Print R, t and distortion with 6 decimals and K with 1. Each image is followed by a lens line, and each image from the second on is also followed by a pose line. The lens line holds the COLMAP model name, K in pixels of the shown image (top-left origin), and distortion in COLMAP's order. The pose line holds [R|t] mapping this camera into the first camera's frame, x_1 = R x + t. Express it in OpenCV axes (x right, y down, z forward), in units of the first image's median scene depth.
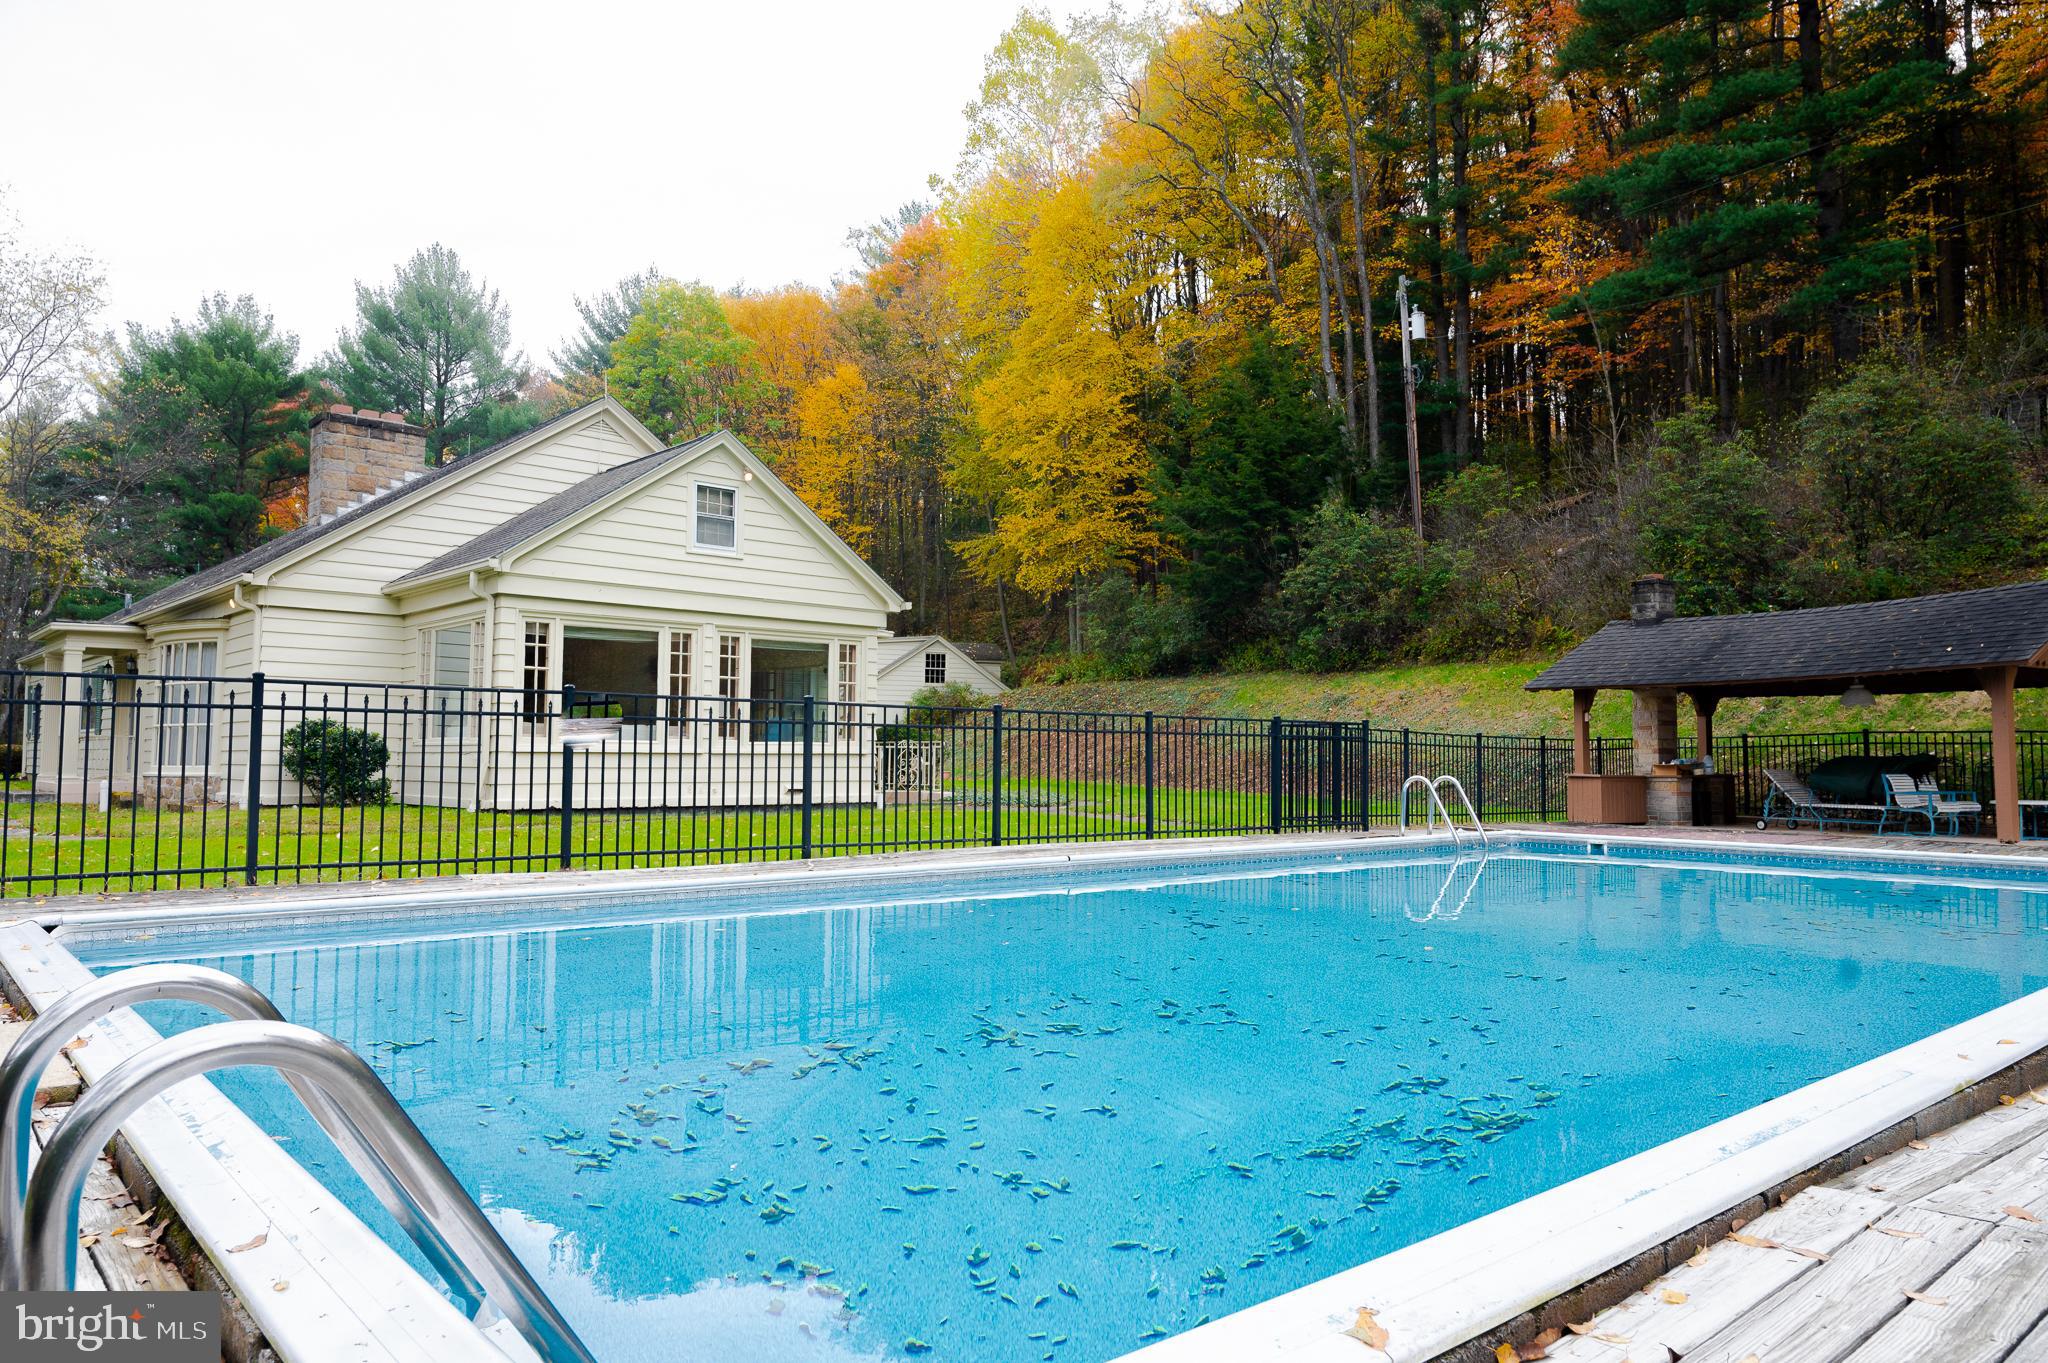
lens RADIAL K [[1393.1, 0, 1024.0], [0, 1393.1, 681.5], [0, 0, 1]] dist [-0.008585, 0.005927]
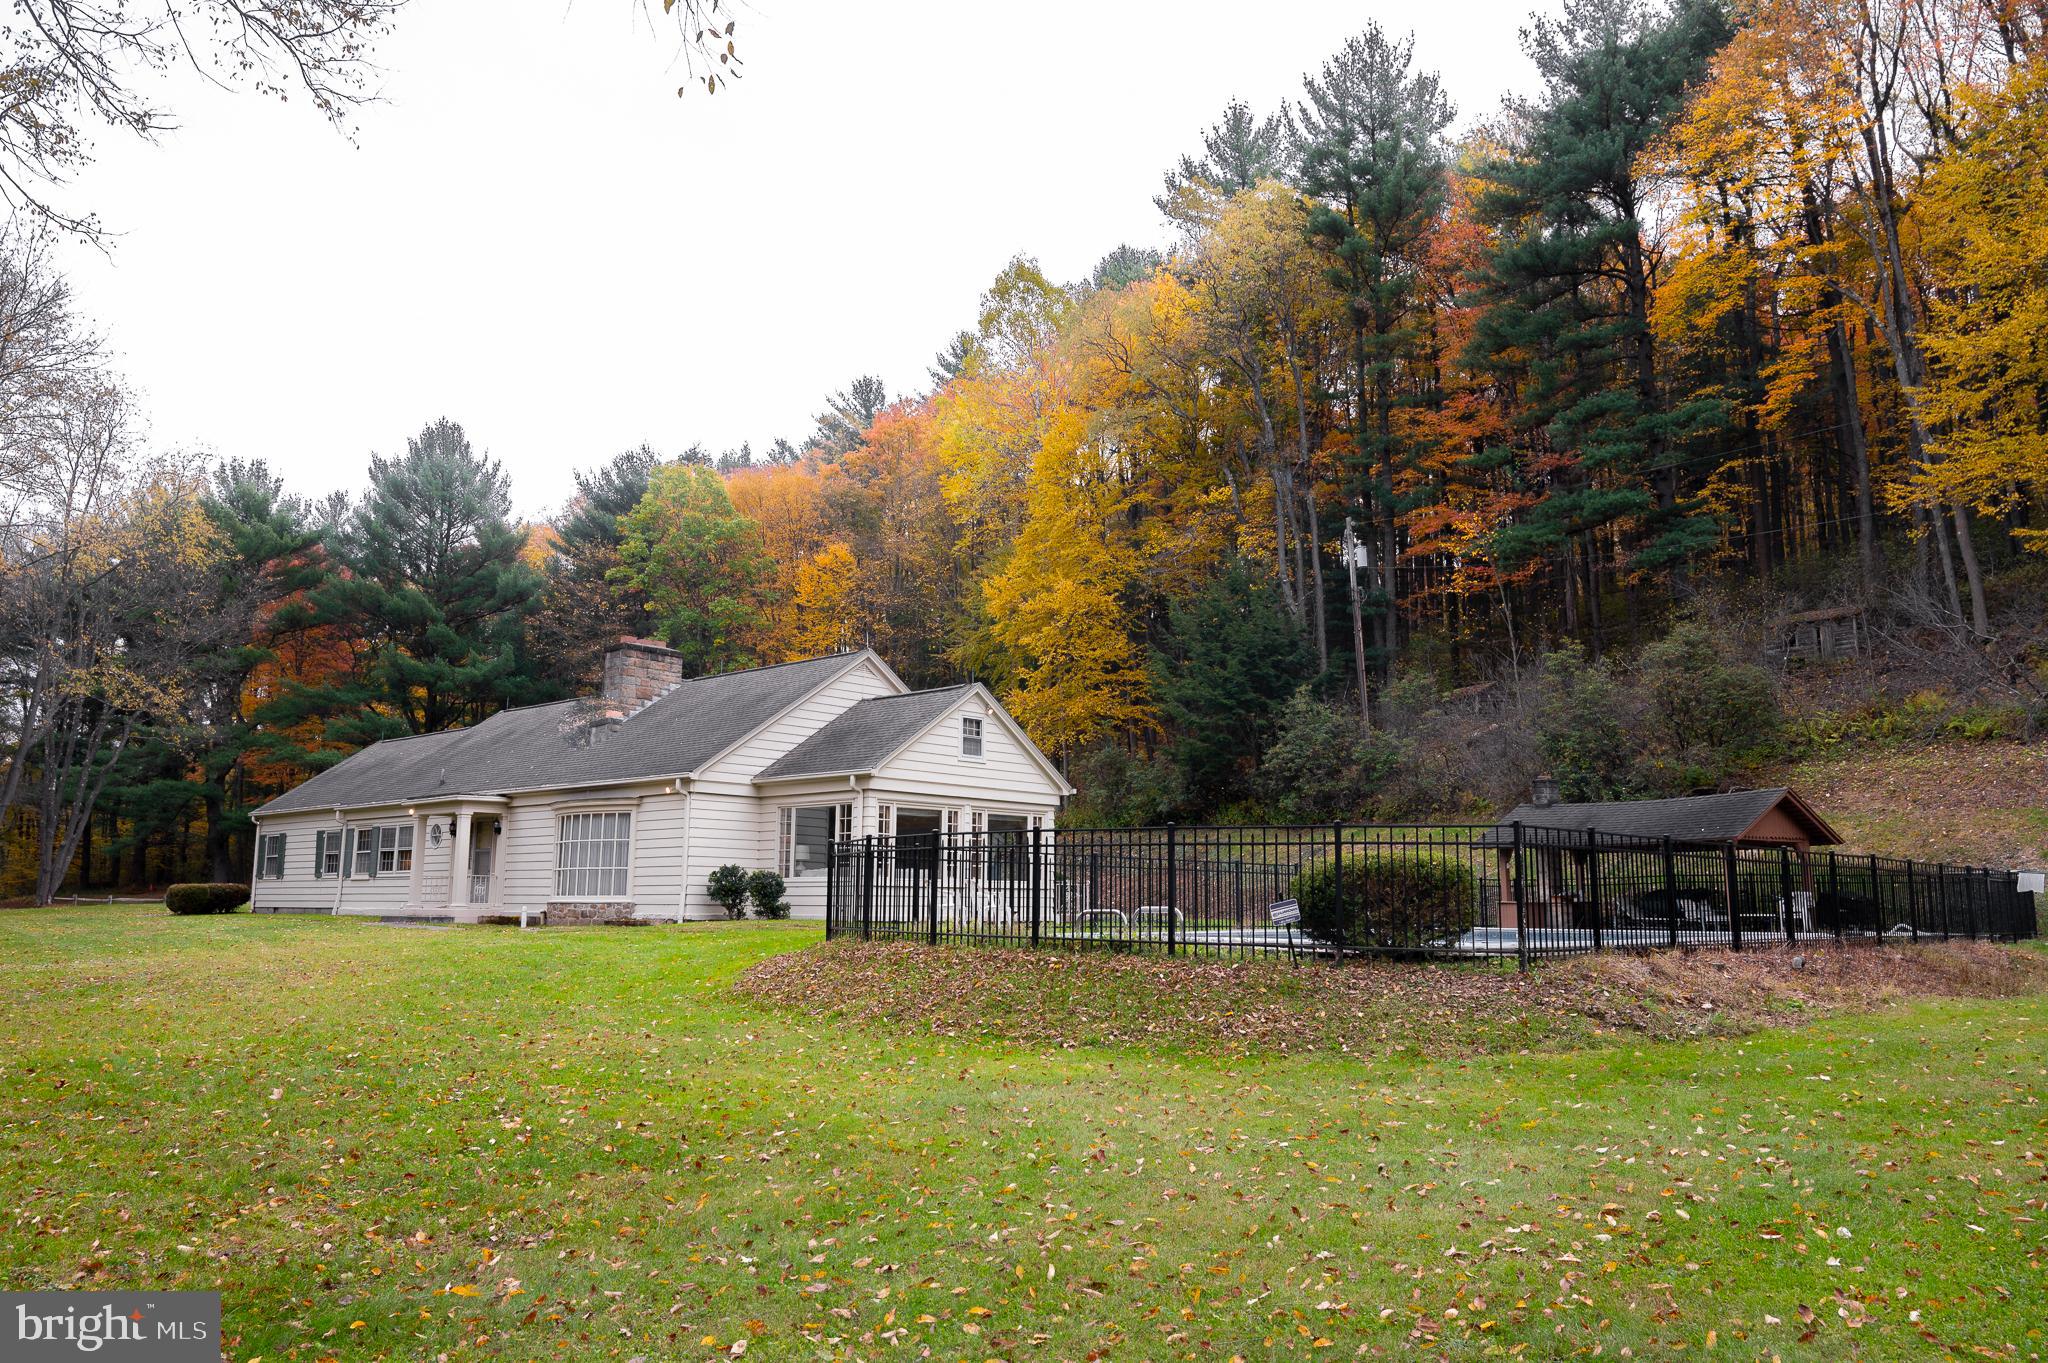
lens RADIAL K [[1470.4, 0, 1018.7], [0, 1470.4, 661.7], [0, 0, 1]] dist [-0.009332, -0.001457]
pose [[0.996853, 0.014096, 0.078010, -0.146121], [-0.005517, 0.994014, -0.109109, -0.010277], [-0.079081, 0.108335, 0.990964, -0.328878]]
